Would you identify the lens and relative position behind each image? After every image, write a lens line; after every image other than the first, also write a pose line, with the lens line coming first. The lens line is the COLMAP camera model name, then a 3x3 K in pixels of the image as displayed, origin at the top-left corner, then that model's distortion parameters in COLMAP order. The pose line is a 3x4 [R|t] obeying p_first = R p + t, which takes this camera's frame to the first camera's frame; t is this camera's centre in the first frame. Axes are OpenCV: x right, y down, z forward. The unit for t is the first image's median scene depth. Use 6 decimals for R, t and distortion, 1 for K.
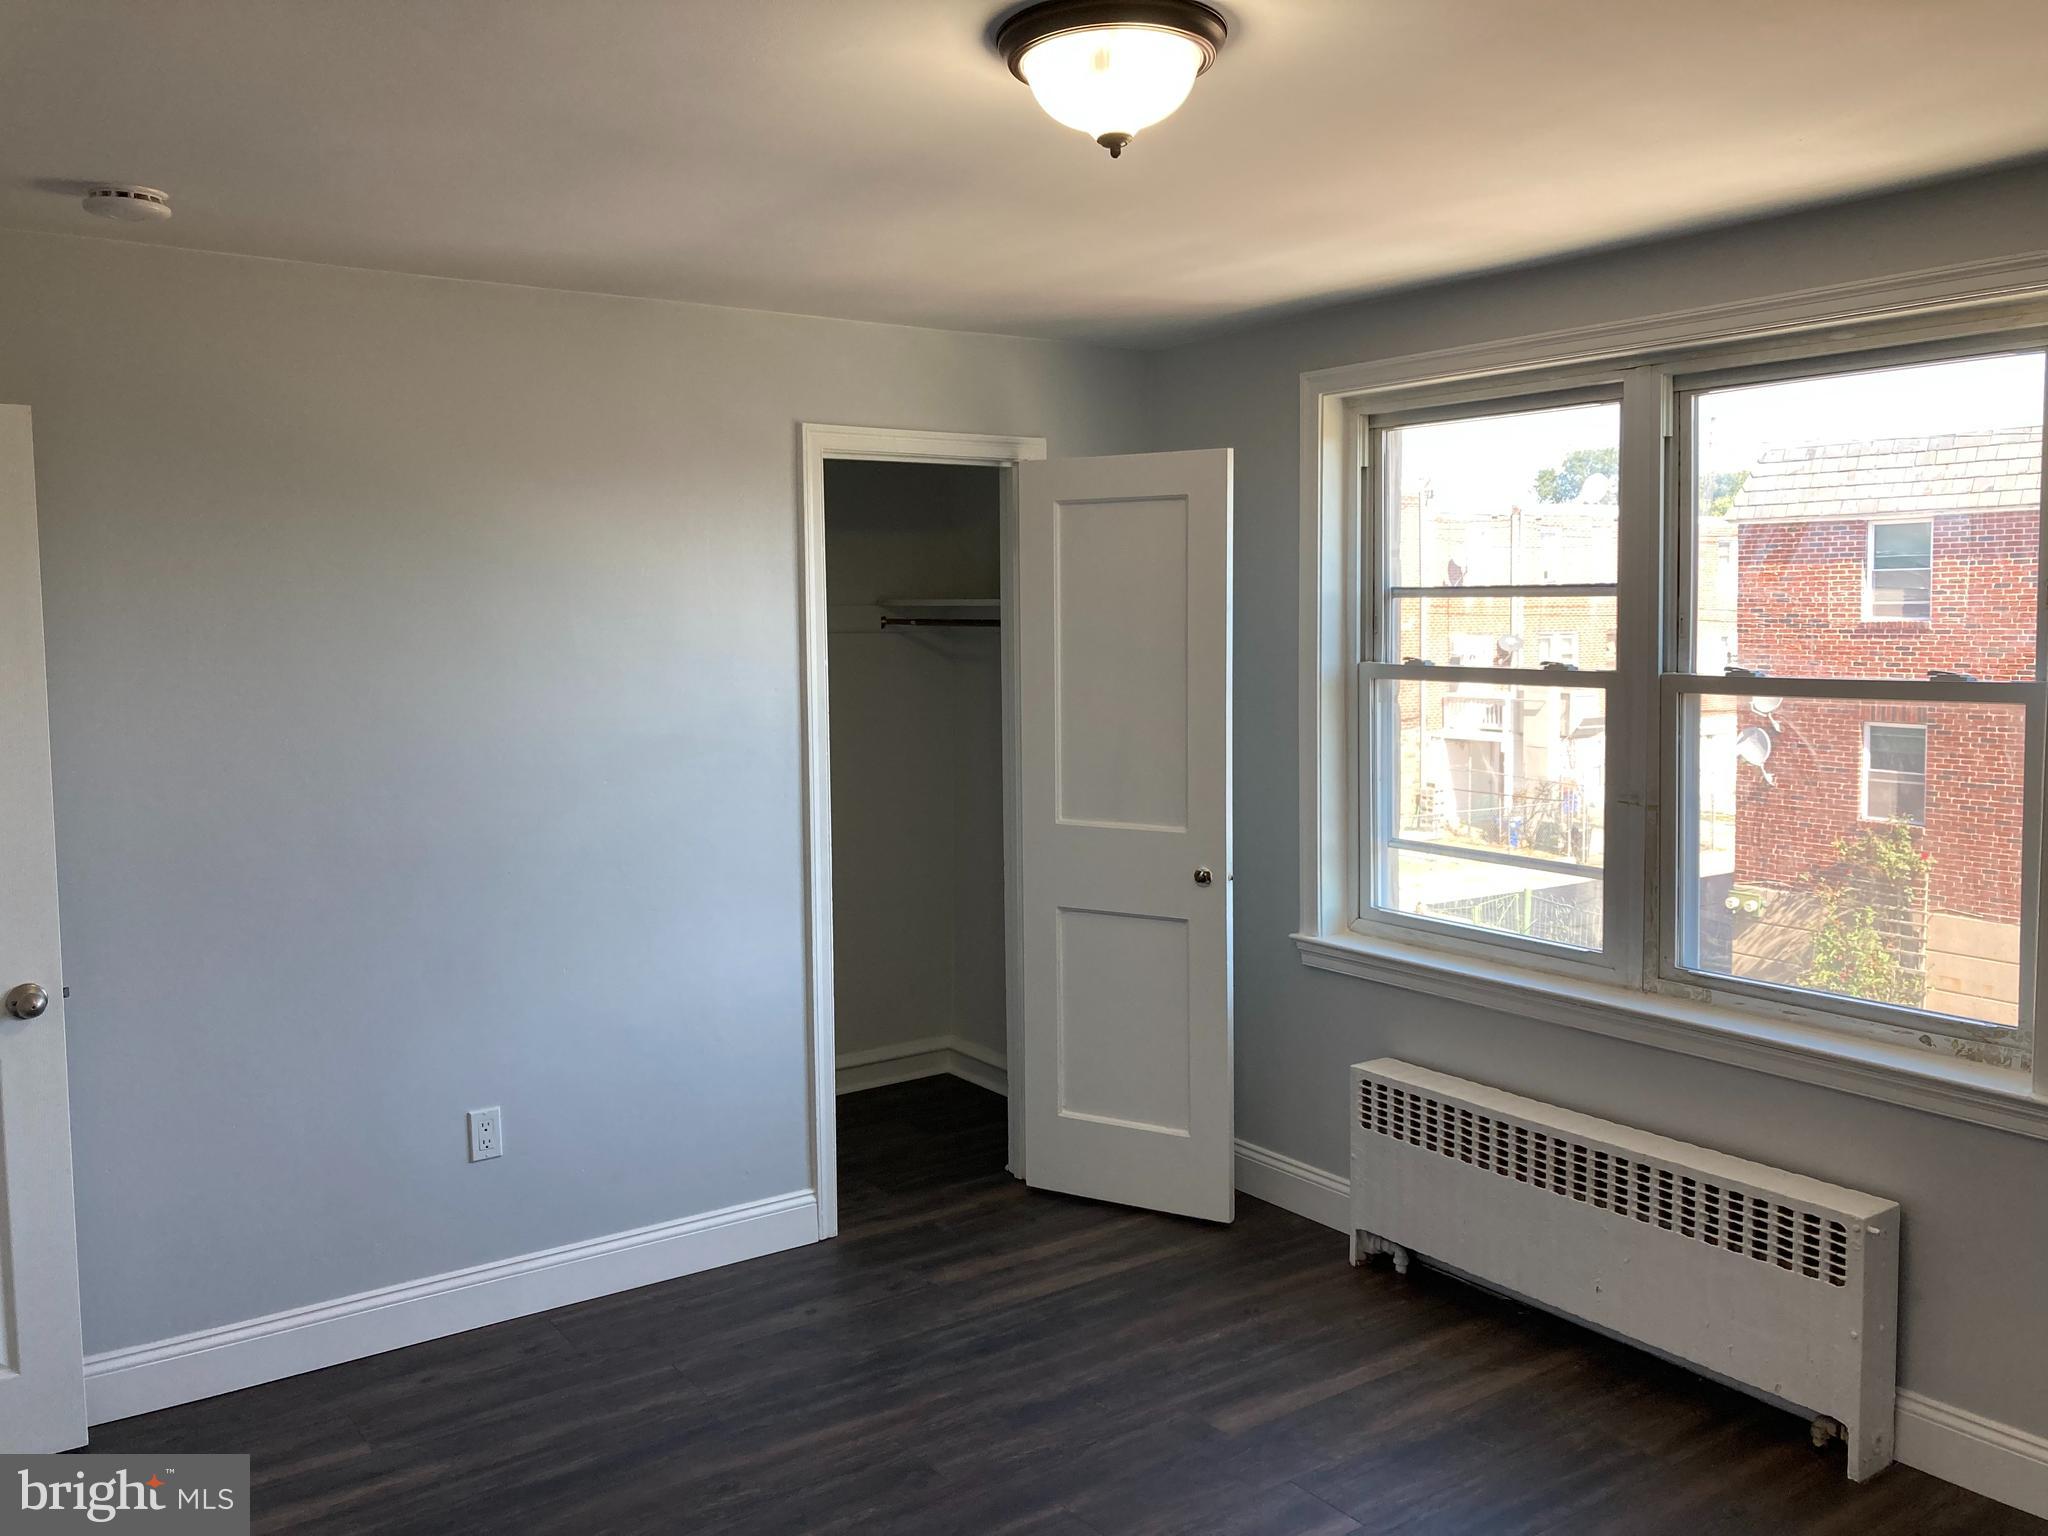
lens RADIAL K [[1692.4, 0, 1034.0], [0, 1692.4, 753.4], [0, 0, 1]] dist [0.015909, 0.000695]
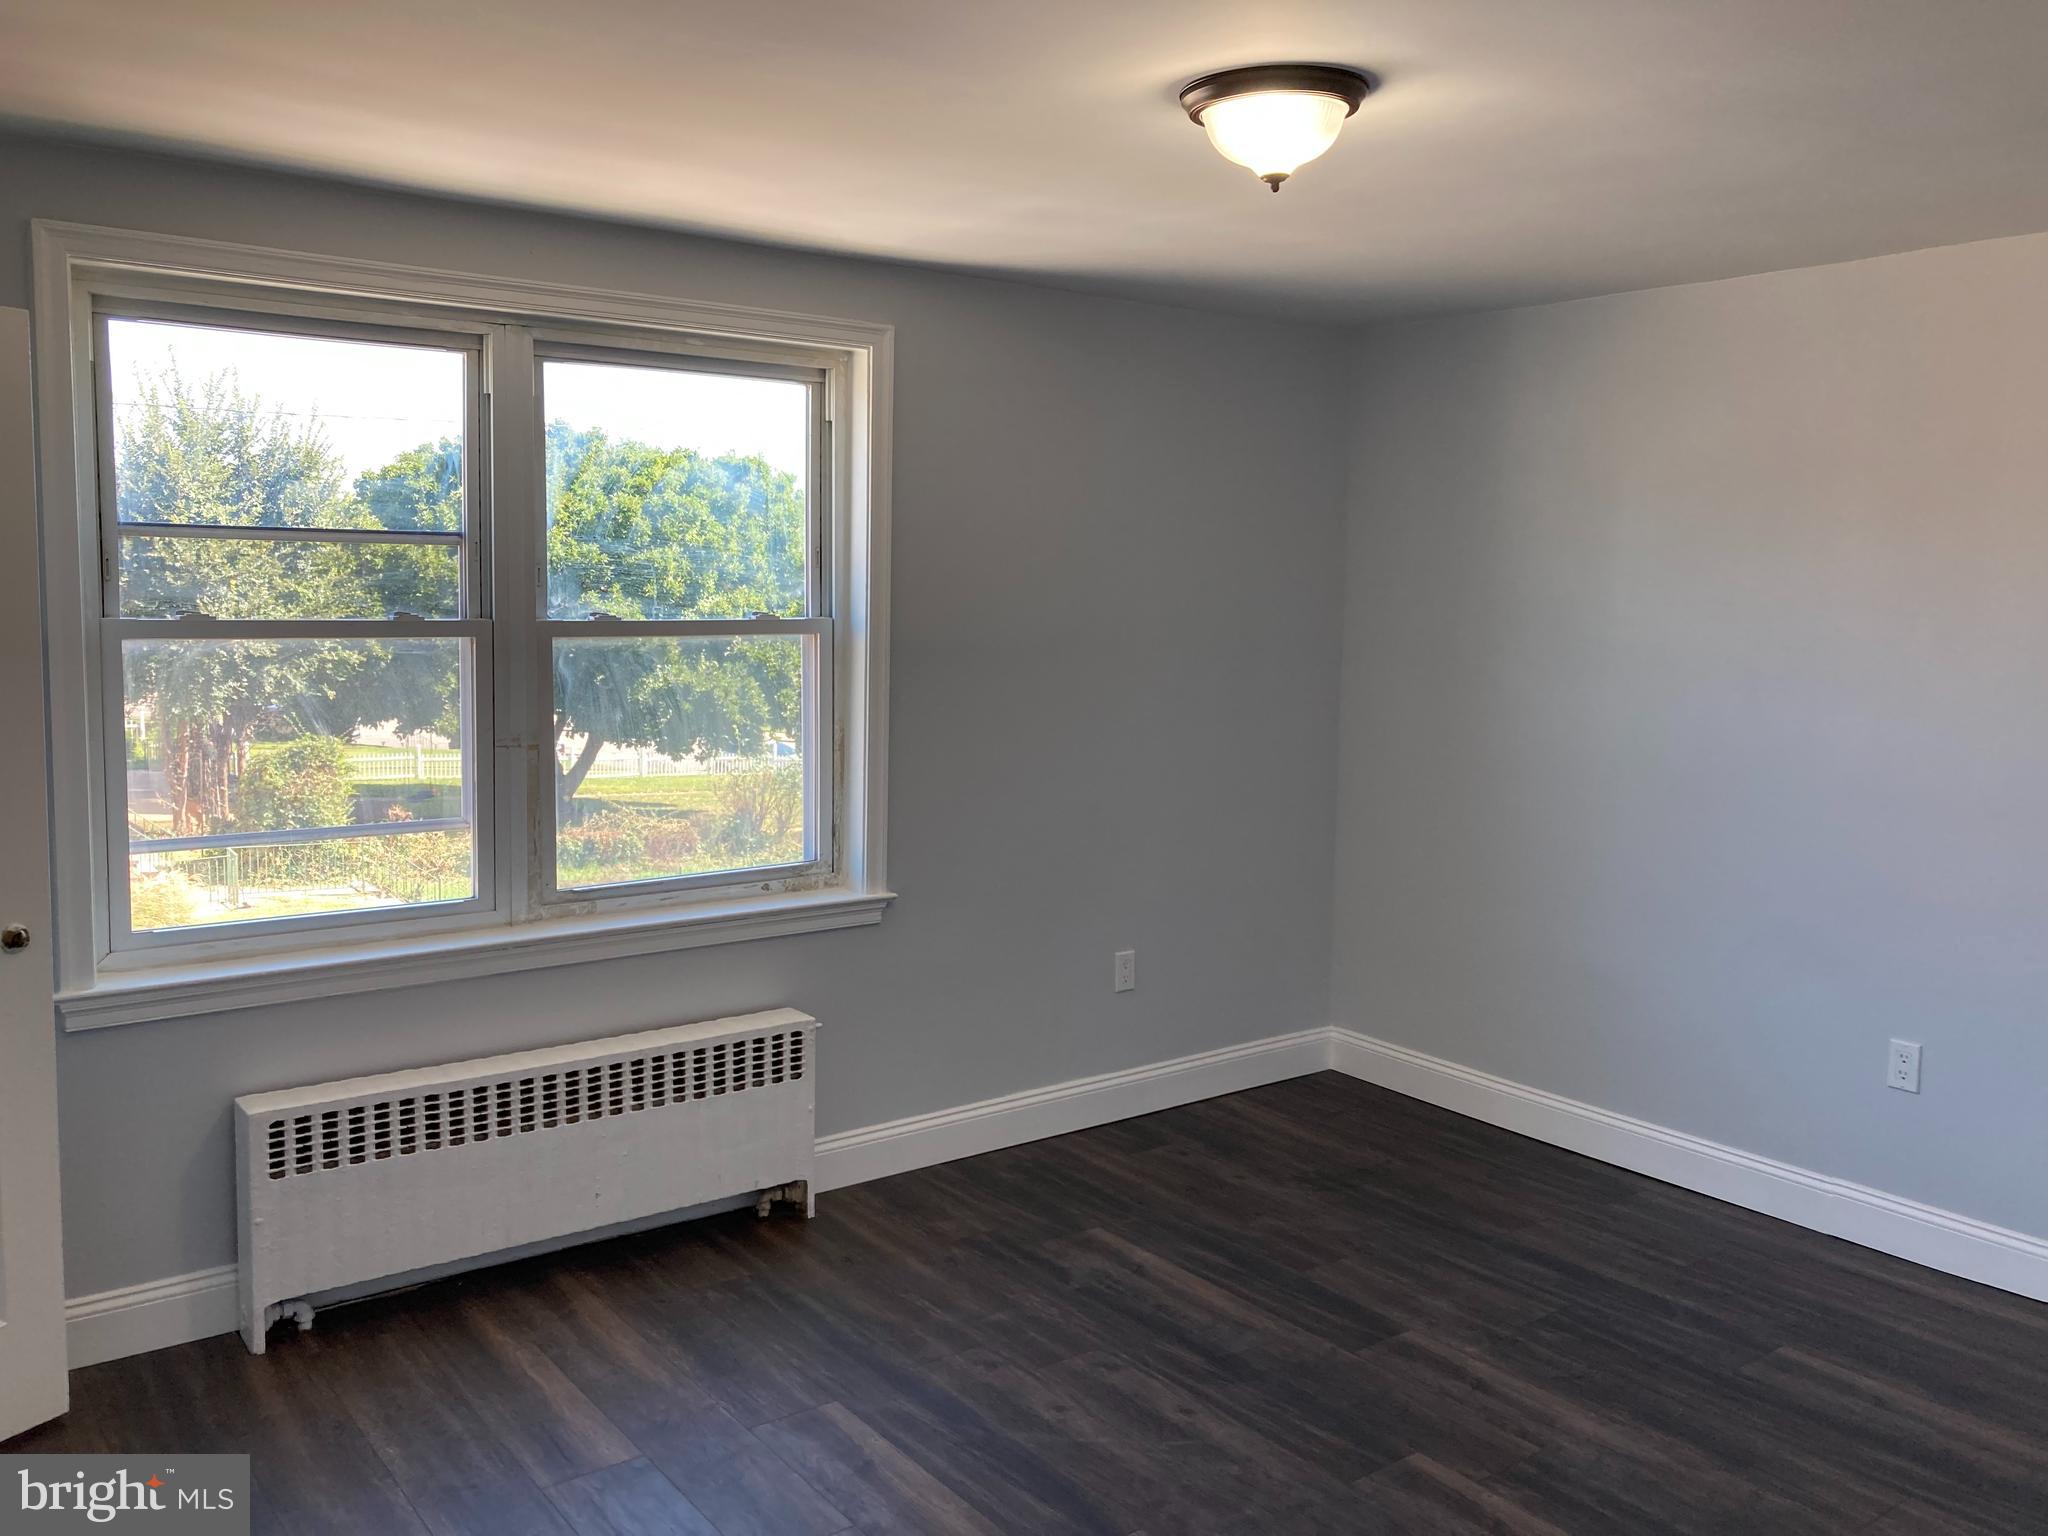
lens RADIAL K [[1692.4, 0, 1034.0], [0, 1692.4, 753.4], [0, 0, 1]] dist [0.015909, 0.000695]
pose [[-0.028216, -0.098952, 0.994692, -0.703376], [0.071954, 0.992306, 0.100755, -0.048667], [-0.997009, 0.074415, -0.020879, 0.714556]]
